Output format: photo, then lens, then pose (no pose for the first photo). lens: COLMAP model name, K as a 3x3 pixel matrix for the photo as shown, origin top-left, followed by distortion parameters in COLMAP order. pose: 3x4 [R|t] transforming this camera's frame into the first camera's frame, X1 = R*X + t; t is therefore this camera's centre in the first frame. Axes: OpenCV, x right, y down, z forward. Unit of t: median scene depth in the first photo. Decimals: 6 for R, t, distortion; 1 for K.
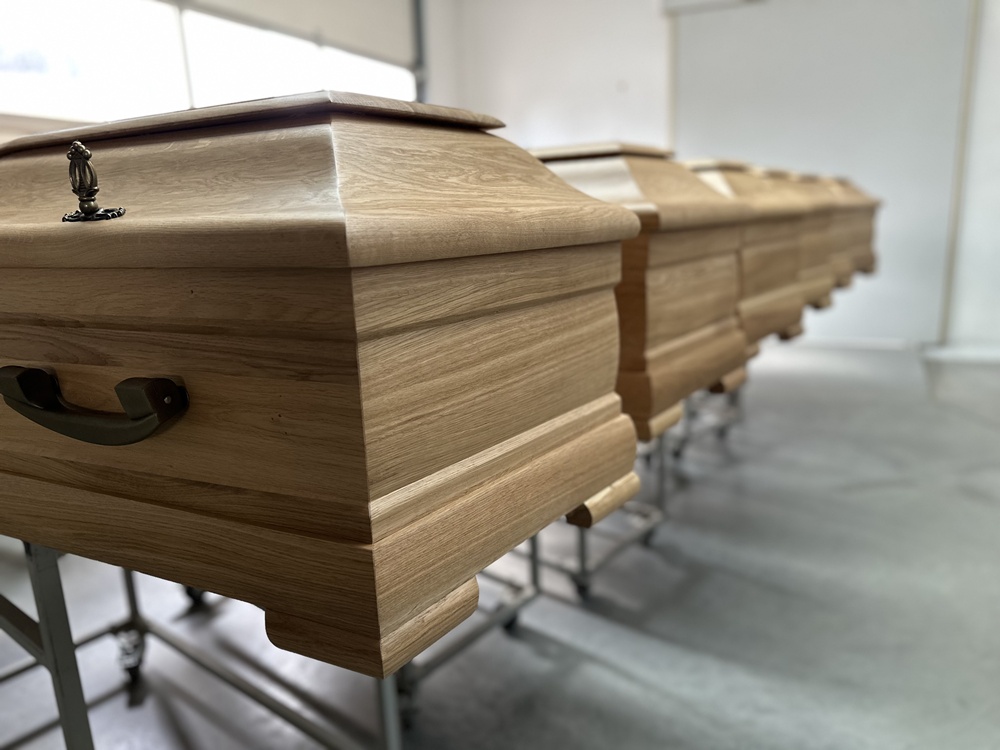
lens RADIAL K [[672.0, 0, 500.0], [0, 672.0, 375.0], [0, 0, 1]] dist [0.089613, -0.001715]
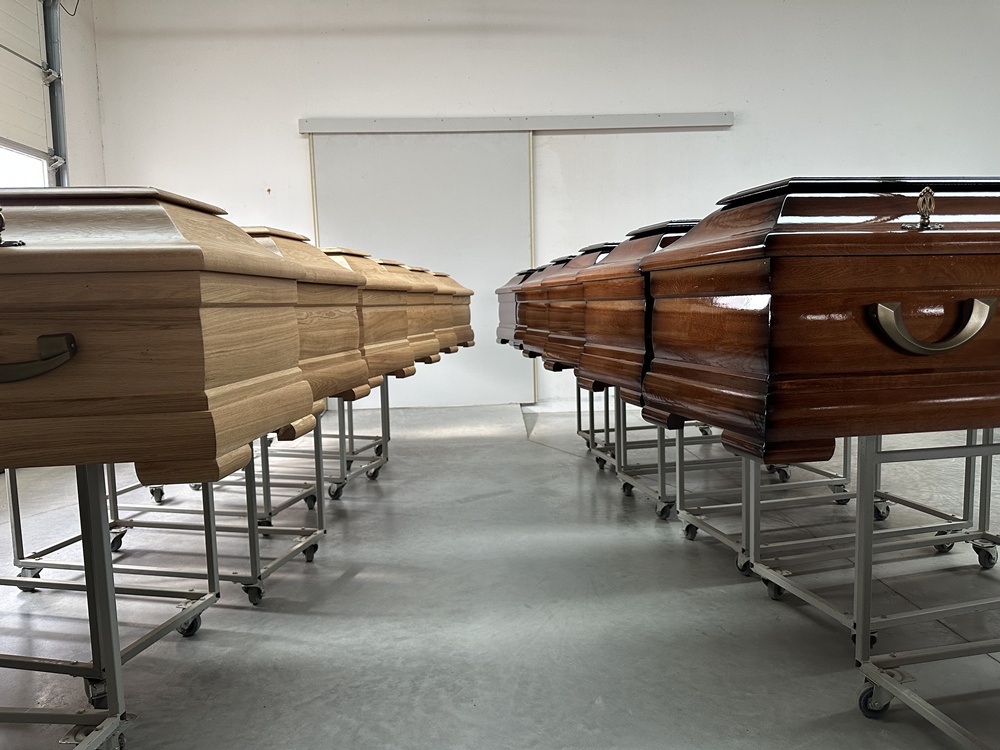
lens RADIAL K [[693.5, 0, 500.0], [0, 693.5, 375.0], [0, 0, 1]] dist [-0.008321, -0.000858]
pose [[0.828778, -0.034713, 0.558500, -0.561657], [0.114997, 0.987336, -0.109281, 0.429446], [-0.547634, 0.154796, 0.822274, -1.052171]]
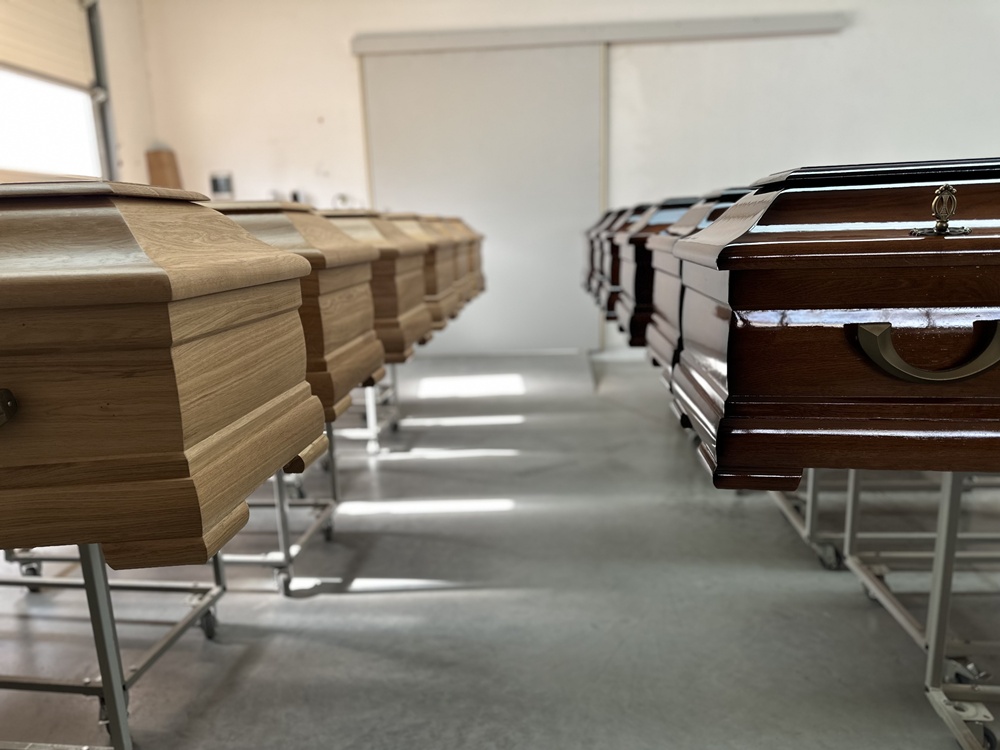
lens RADIAL K [[693.5, 0, 500.0], [0, 693.5, 375.0], [0, 0, 1]] dist [-0.008321, -0.000858]
pose [[0.843010, -0.098239, 0.528851, -0.376236], [0.118613, 0.992930, -0.004629, 0.100242], [-0.524657, 0.066631, 0.848702, -0.687783]]
